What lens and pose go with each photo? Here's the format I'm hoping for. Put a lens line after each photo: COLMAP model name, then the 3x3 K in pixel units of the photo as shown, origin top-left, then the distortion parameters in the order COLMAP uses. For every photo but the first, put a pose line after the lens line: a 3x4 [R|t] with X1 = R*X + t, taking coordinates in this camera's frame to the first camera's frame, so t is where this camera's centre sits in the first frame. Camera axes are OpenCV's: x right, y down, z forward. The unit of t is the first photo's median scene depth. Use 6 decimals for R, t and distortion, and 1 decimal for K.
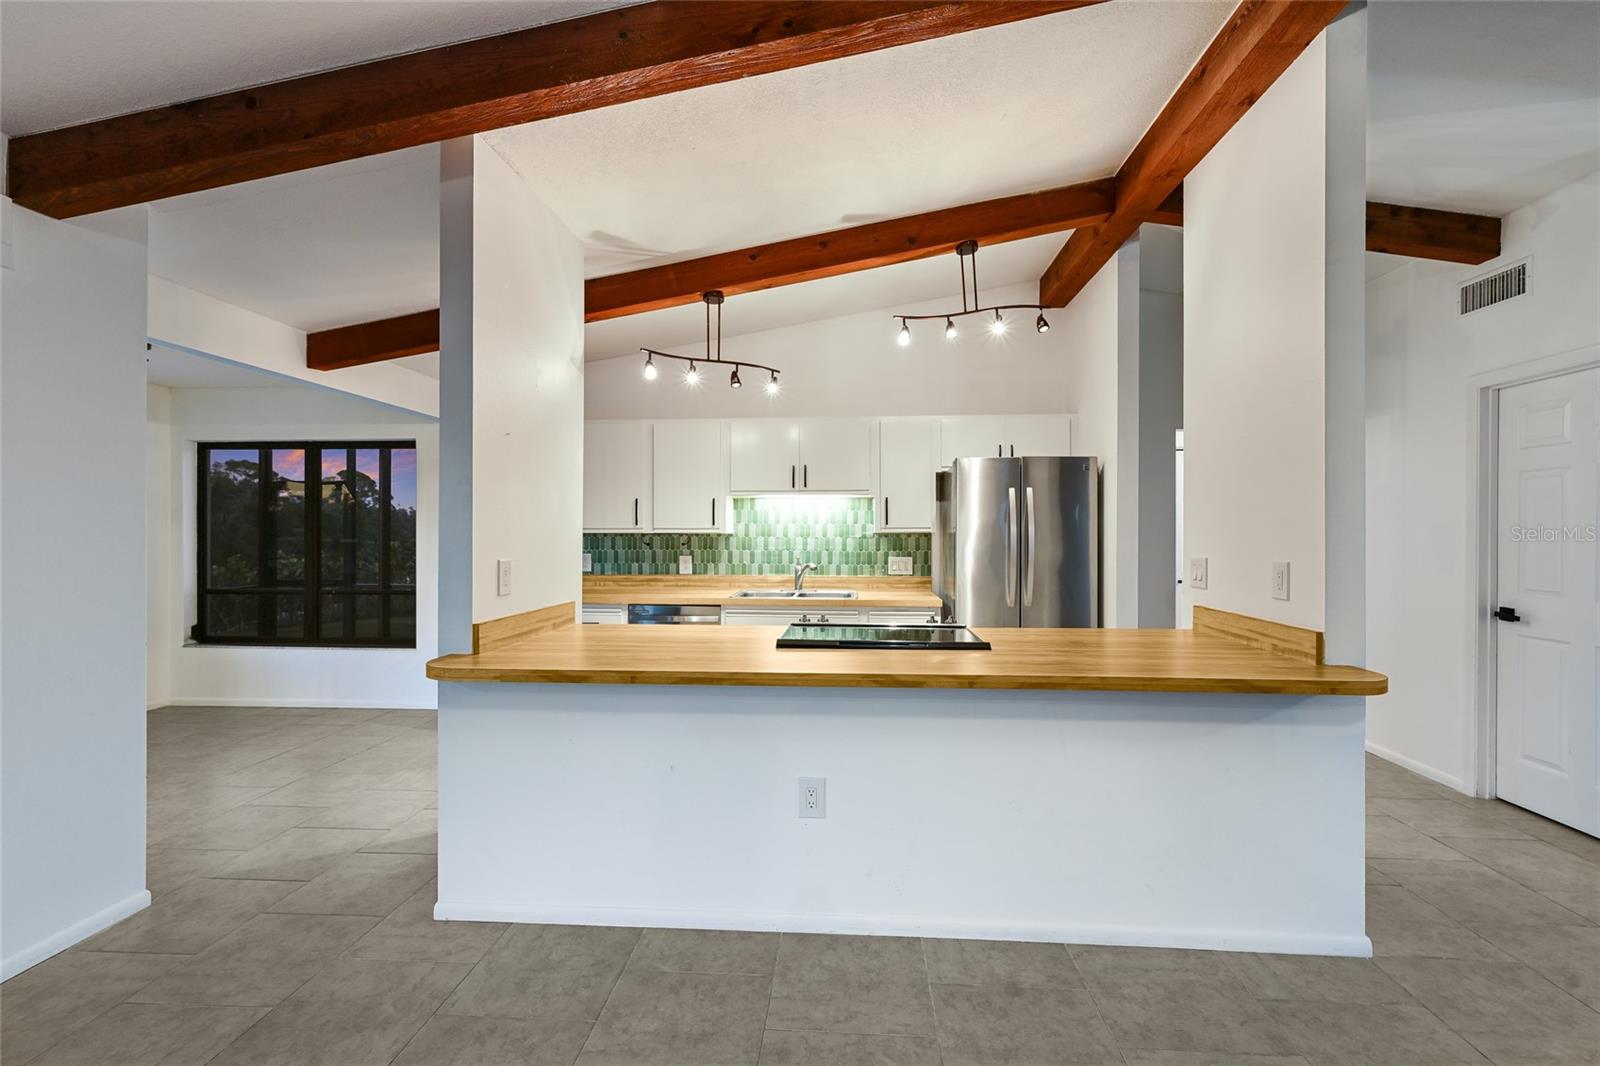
lens RADIAL K [[695.9, 0, 811.5], [0, 695.9, 532.0], [0, 0, 1]] dist [-0.000492, -0.000206]
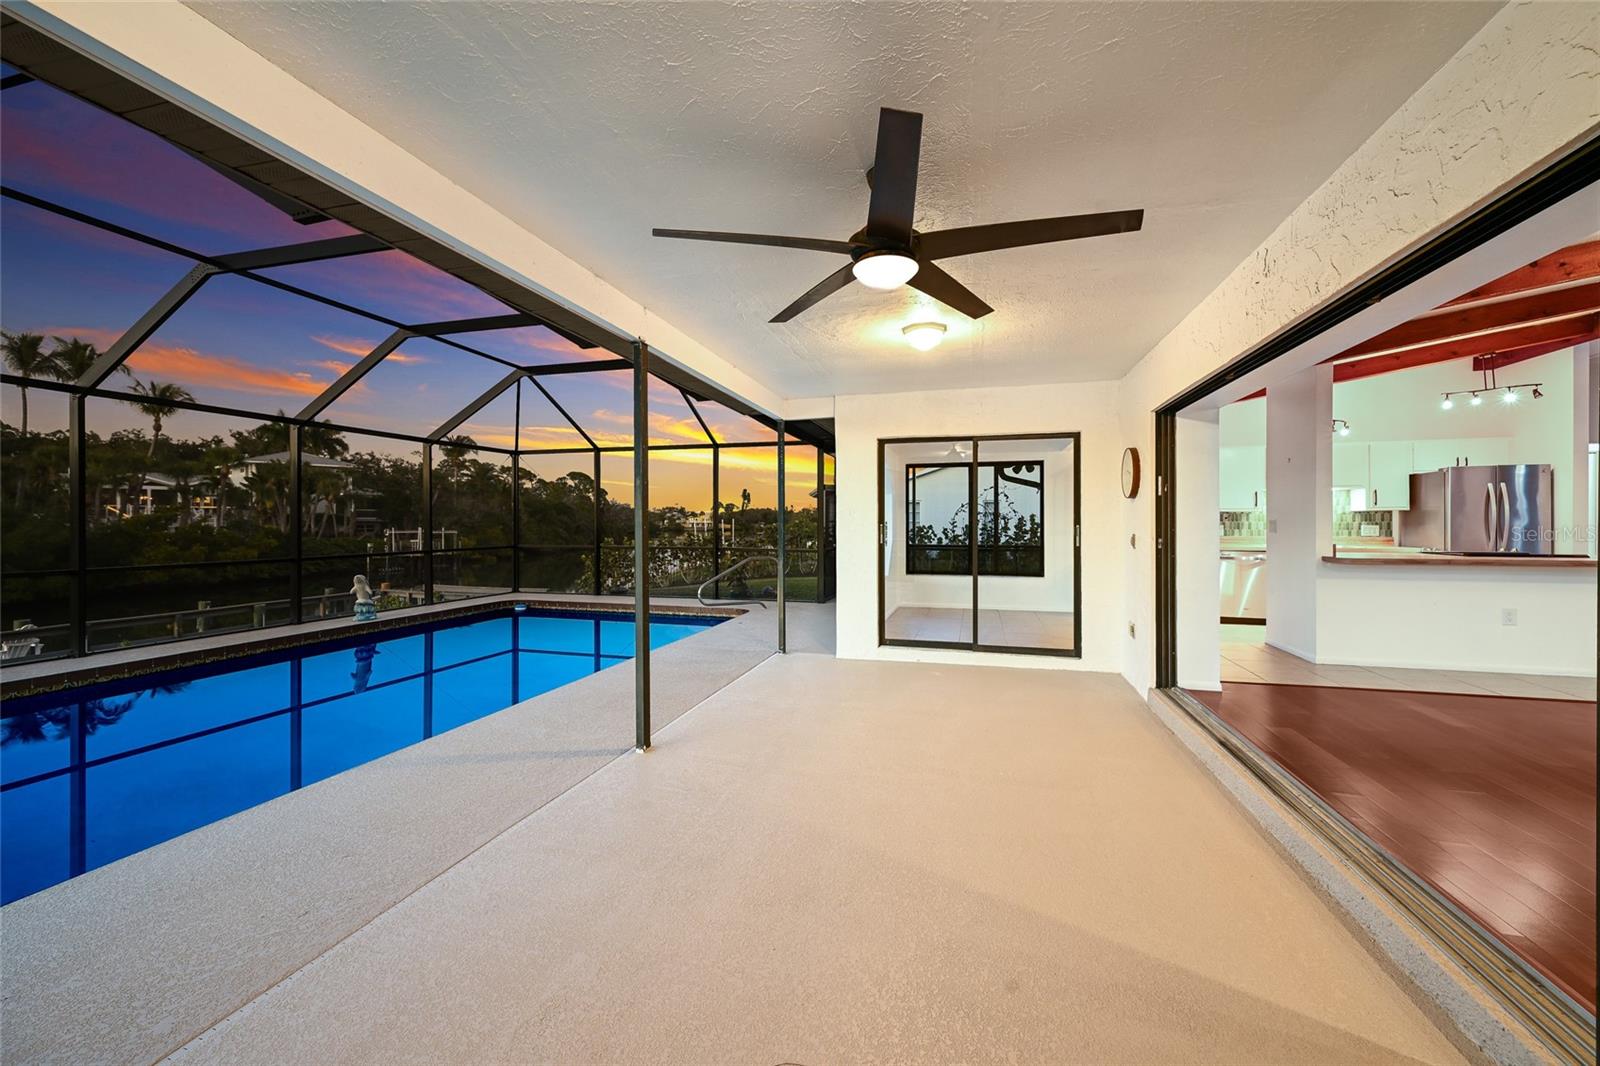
lens RADIAL K [[628.3, 0, 810.2], [0, 628.3, 526.3], [0, 0, 1]] dist [-0.001077, 0.000017]
pose [[0.980002, -0.000140, -0.198988, -0.891298], [0.001827, 0.999964, 0.008290, 0.023771], [0.198979, -0.008488, 0.979967, -0.733764]]
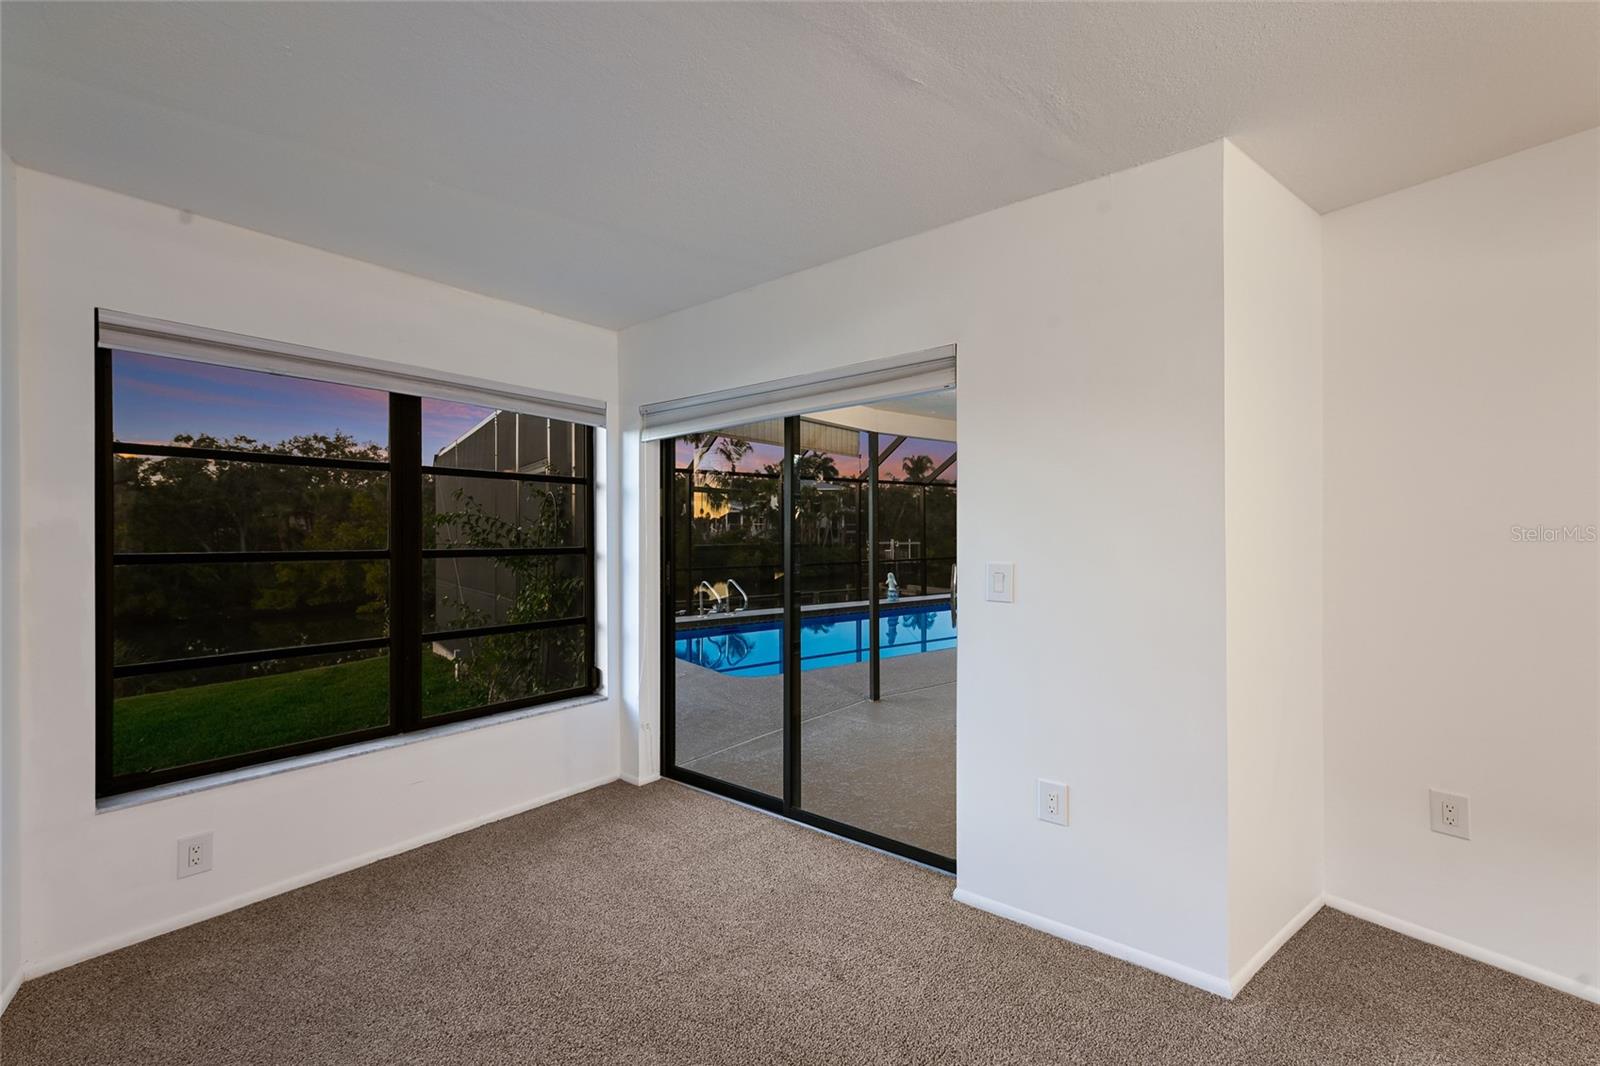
lens RADIAL K [[663.6, 0, 801.4], [0, 663.6, 541.5], [0, 0, 1]] dist [0.001008, 0.000065]
pose [[0.635994, 0.002532, -0.771690, -0.447174], [0.010009, 0.999883, 0.011530, -0.005554], [0.771629, -0.015056, 0.635895, -1.439593]]
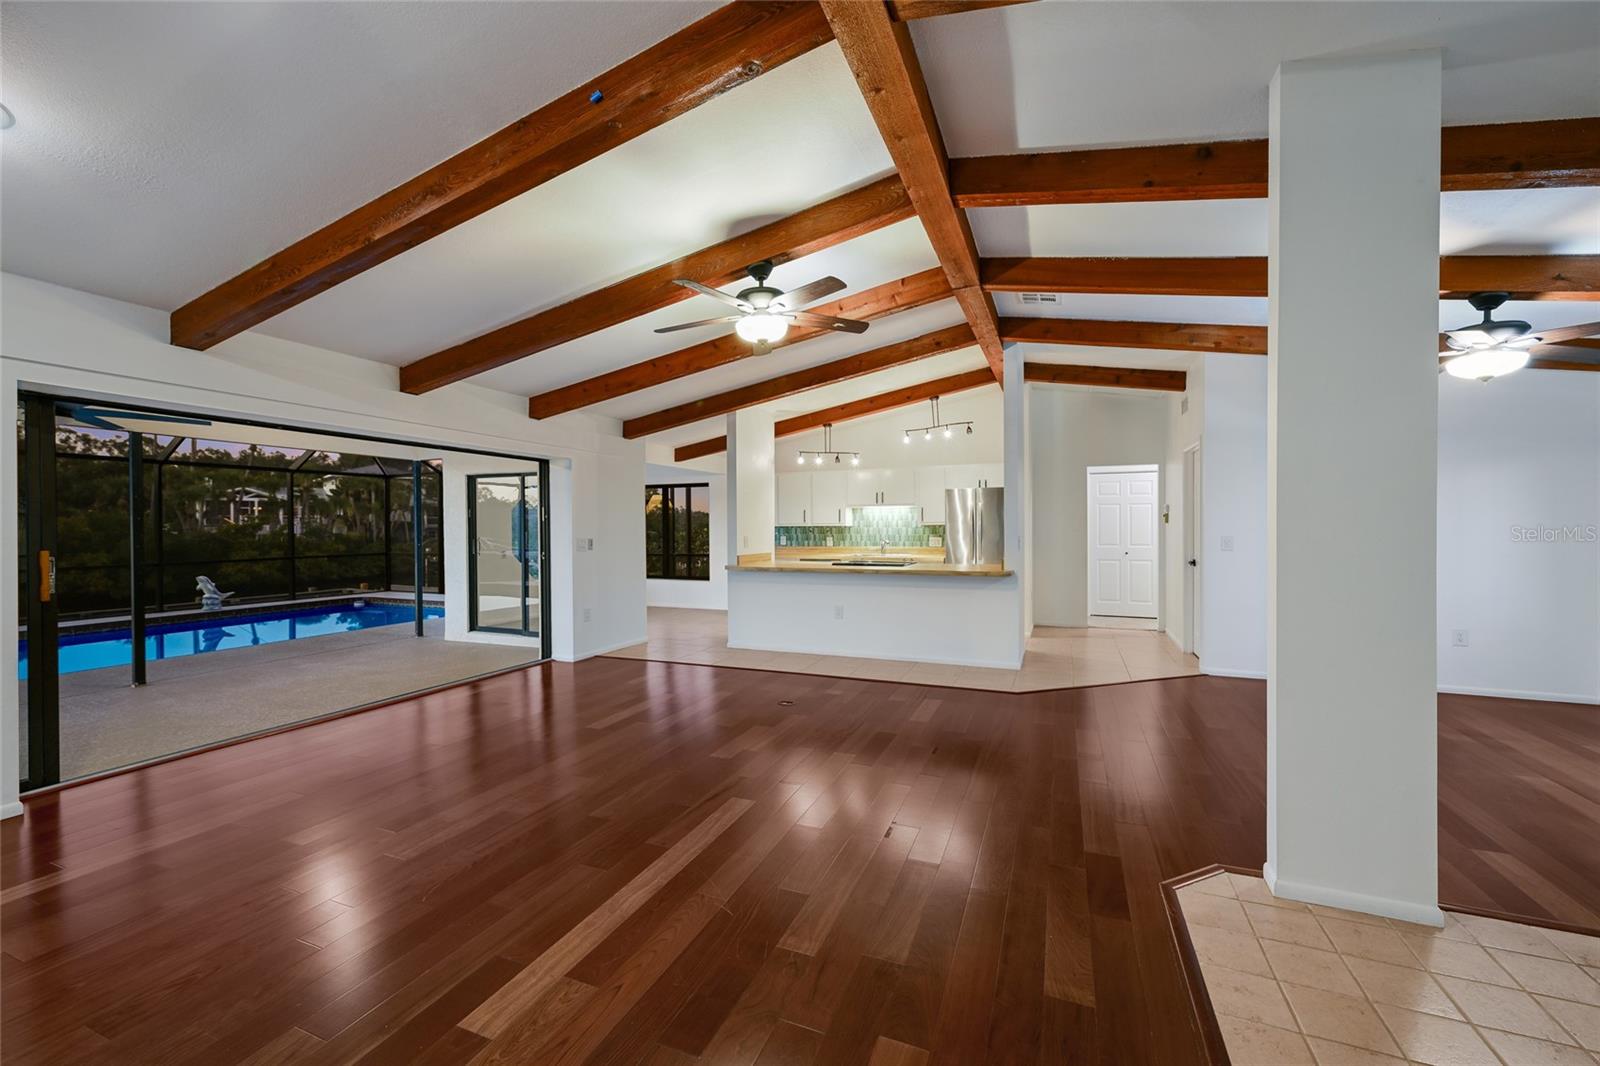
lens RADIAL K [[628.3, 0, 810.2], [0, 628.3, 526.3], [0, 0, 1]] dist [-0.001077, 0.000017]
pose [[0.949823, -0.006258, -0.312726, 0.349140], [0.007282, 0.999971, 0.002106, -0.001004], [0.312704, -0.004278, 0.949841, -0.776455]]
